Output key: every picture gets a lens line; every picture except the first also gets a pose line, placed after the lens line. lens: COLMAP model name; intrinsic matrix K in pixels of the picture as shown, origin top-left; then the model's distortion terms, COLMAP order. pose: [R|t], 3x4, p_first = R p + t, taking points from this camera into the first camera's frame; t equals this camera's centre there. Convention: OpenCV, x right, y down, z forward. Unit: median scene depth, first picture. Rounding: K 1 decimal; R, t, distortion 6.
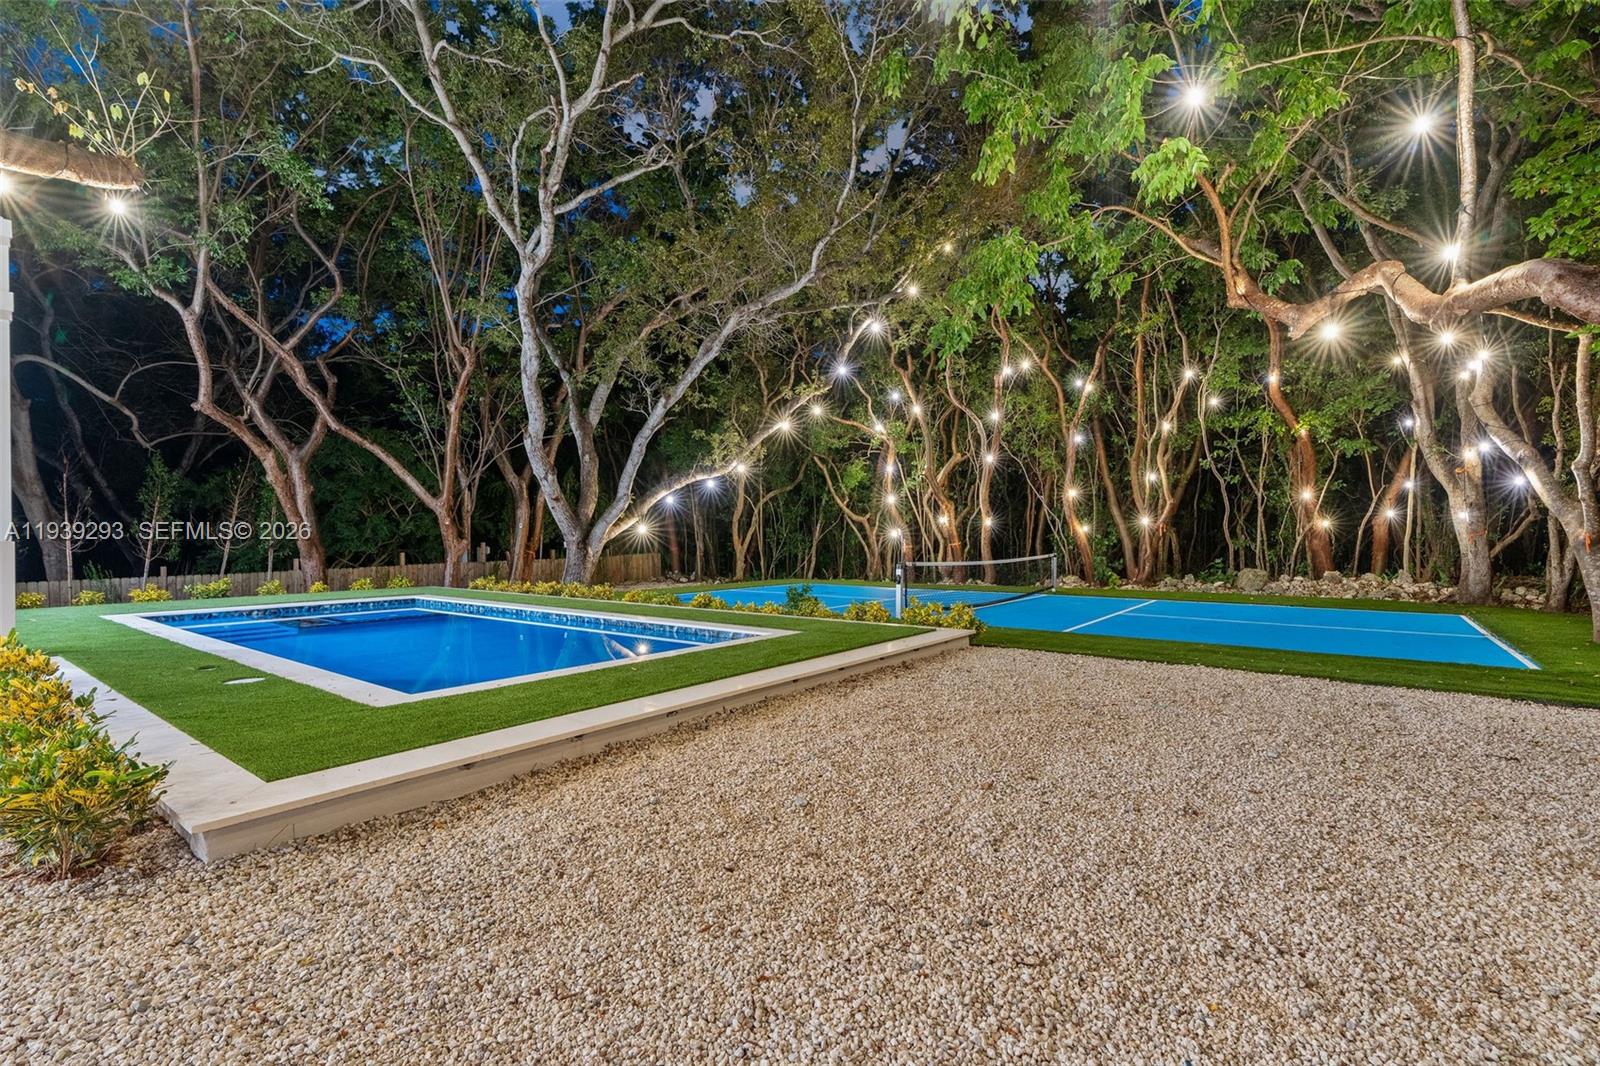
lens RADIAL K [[720.8, 0, 800.0], [0, 720.8, 533.0], [0, 0, 1]] dist [-0.001606, -0.000281]
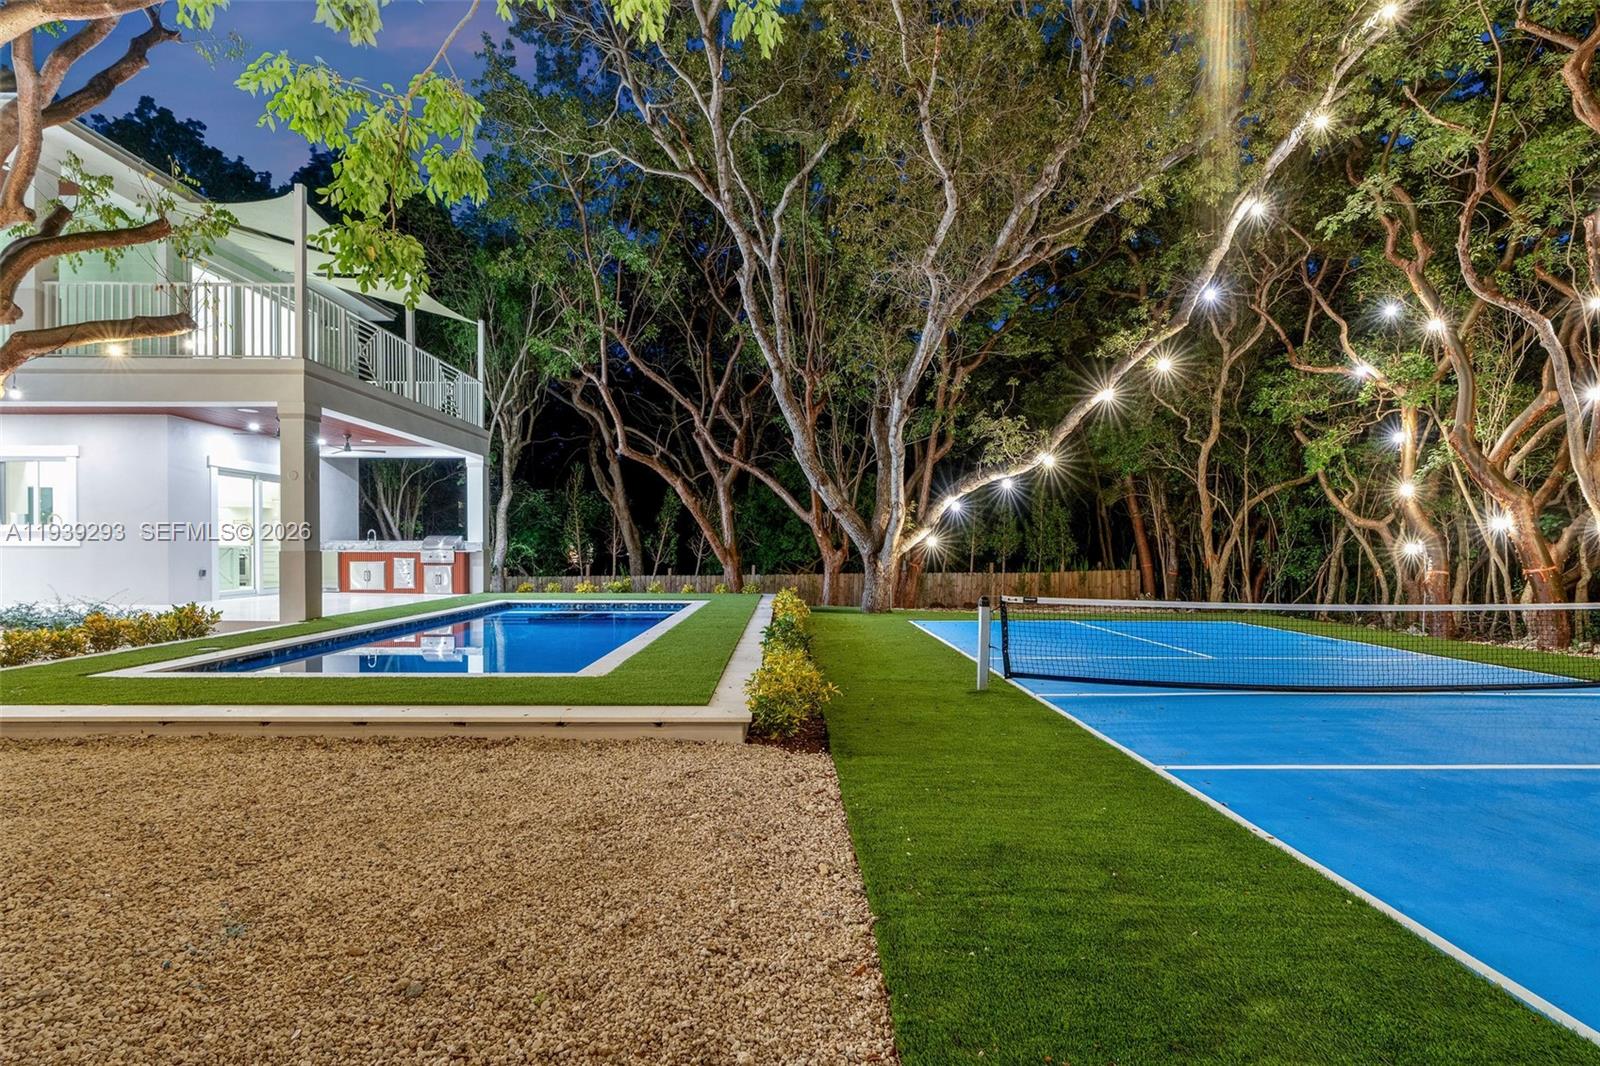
lens RADIAL K [[720.8, 0, 800.0], [0, 720.8, 533.0], [0, 0, 1]] dist [-0.001606, -0.000281]
pose [[0.616822, -0.010432, -0.787034, 0.346935], [-0.001410, 0.999896, -0.014359, -0.003533], [0.787101, 0.009966, 0.616743, 0.327485]]
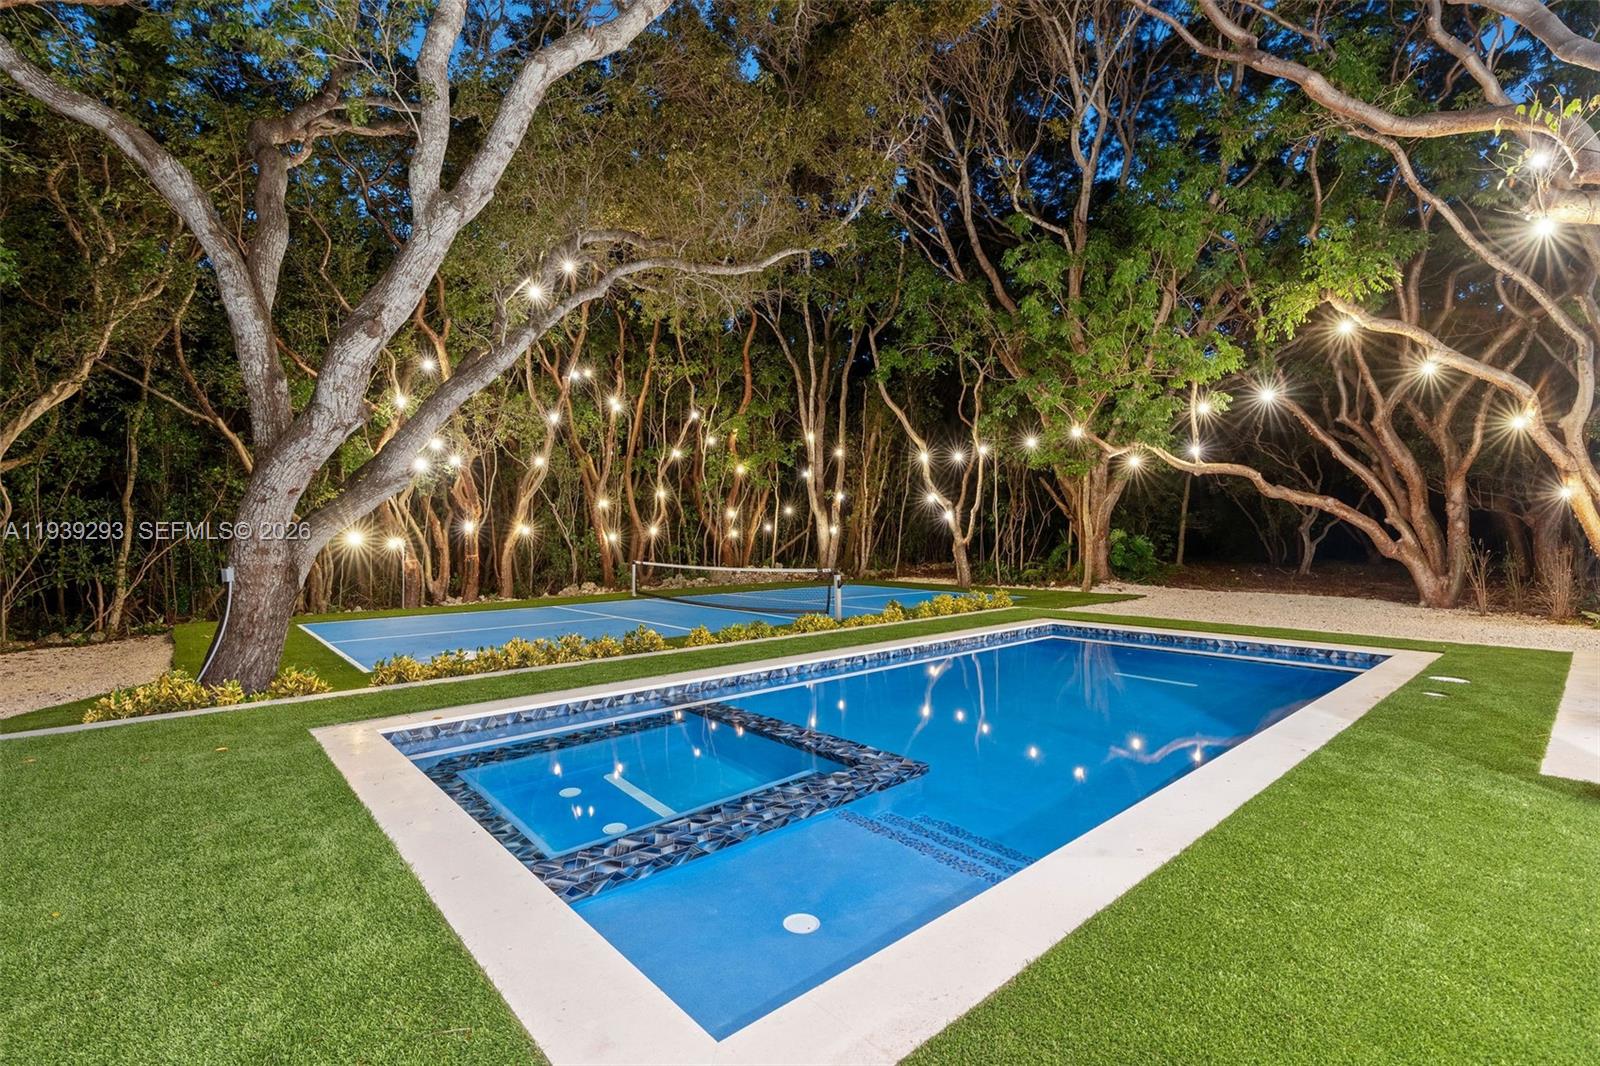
lens RADIAL K [[720.8, 0, 800.0], [0, 720.8, 533.0], [0, 0, 1]] dist [-0.001606, -0.000281]
pose [[0.193797, 0.000746, 0.981041, -0.638822], [0.002464, 0.999996, -0.001247, -0.010495], [-0.981038, 0.002659, 0.193795, 0.543576]]
